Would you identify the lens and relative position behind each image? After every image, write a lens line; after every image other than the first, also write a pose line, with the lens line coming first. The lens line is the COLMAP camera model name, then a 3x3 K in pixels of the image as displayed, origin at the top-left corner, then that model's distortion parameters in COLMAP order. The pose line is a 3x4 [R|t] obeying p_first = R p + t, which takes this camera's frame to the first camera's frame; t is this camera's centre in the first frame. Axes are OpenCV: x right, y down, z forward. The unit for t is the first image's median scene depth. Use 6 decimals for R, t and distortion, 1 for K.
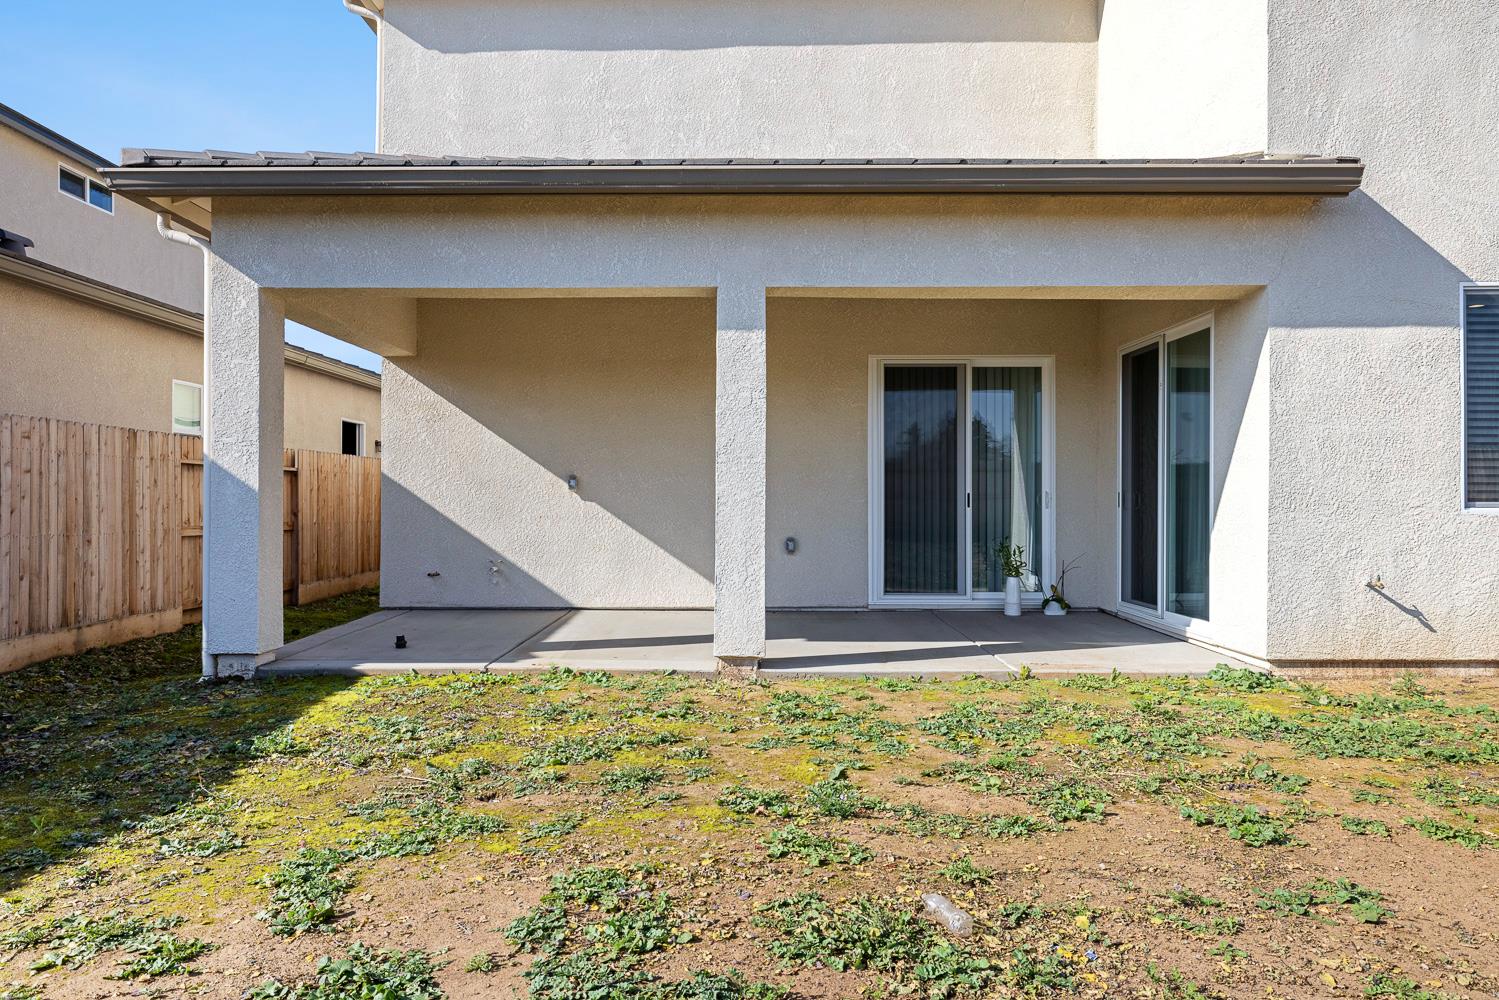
lens RADIAL K [[923.7, 0, 754.3], [0, 923.7, 495.4], [0, 0, 1]] dist [-0.001565, -0.000077]
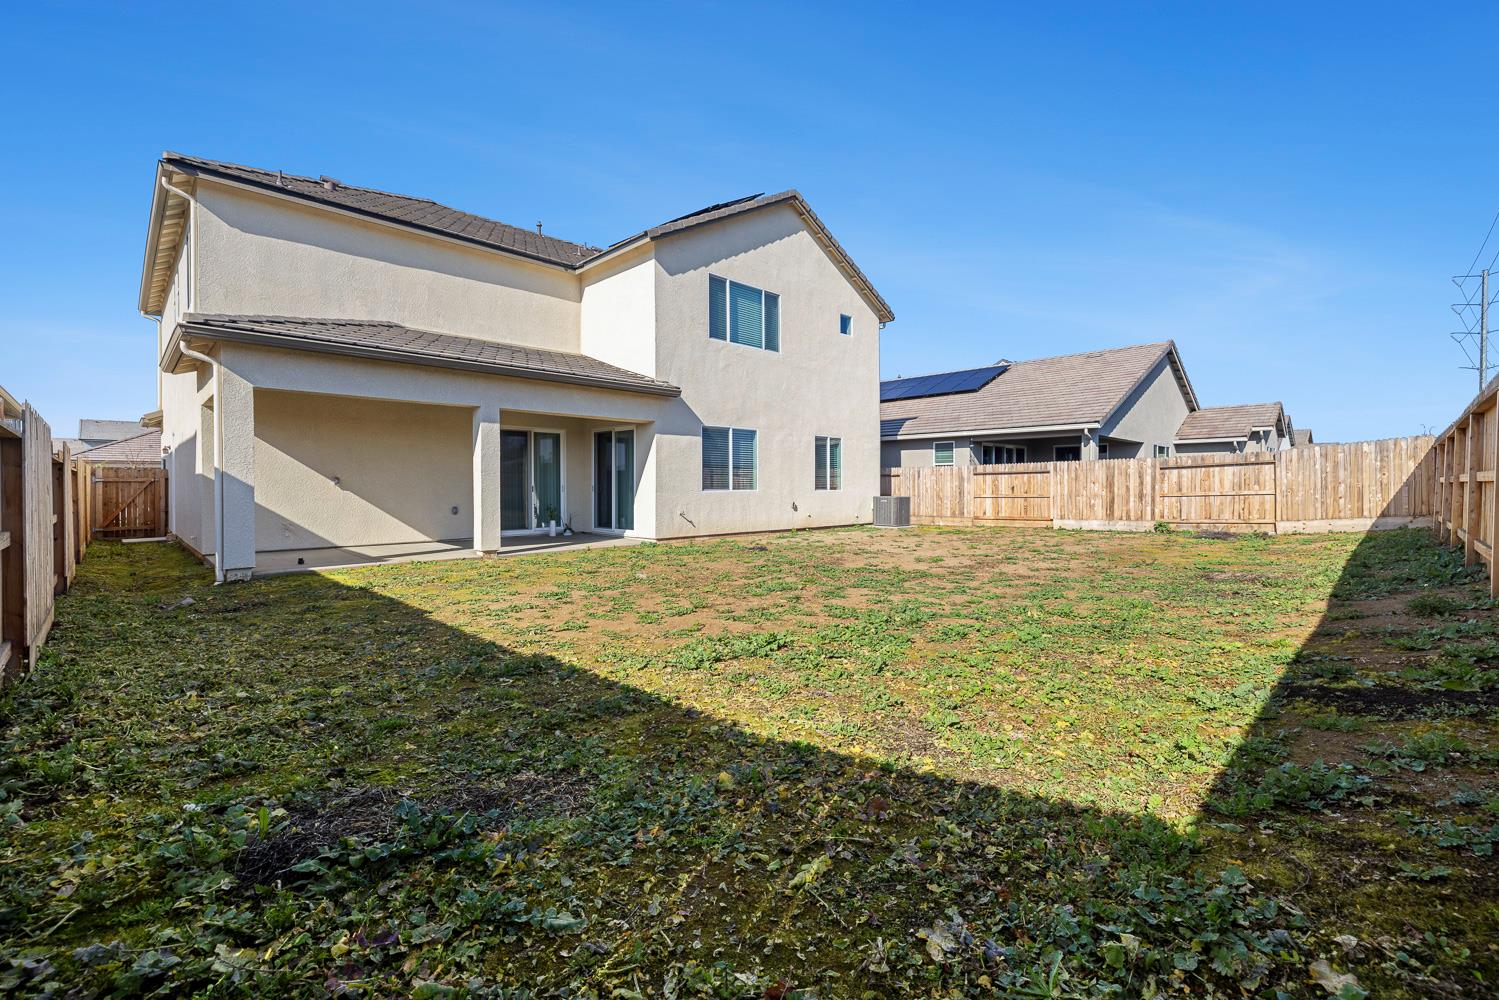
lens RADIAL K [[632.2, 0, 754.2], [0, 632.2, 490.6], [0, 0, 1]] dist [-0.002044, -0.000178]
pose [[0.692064, -0.008482, 0.721786, -0.664587], [0.001519, 0.999946, 0.010294, -0.007522], [-0.721835, -0.006028, 0.692039, -0.640671]]
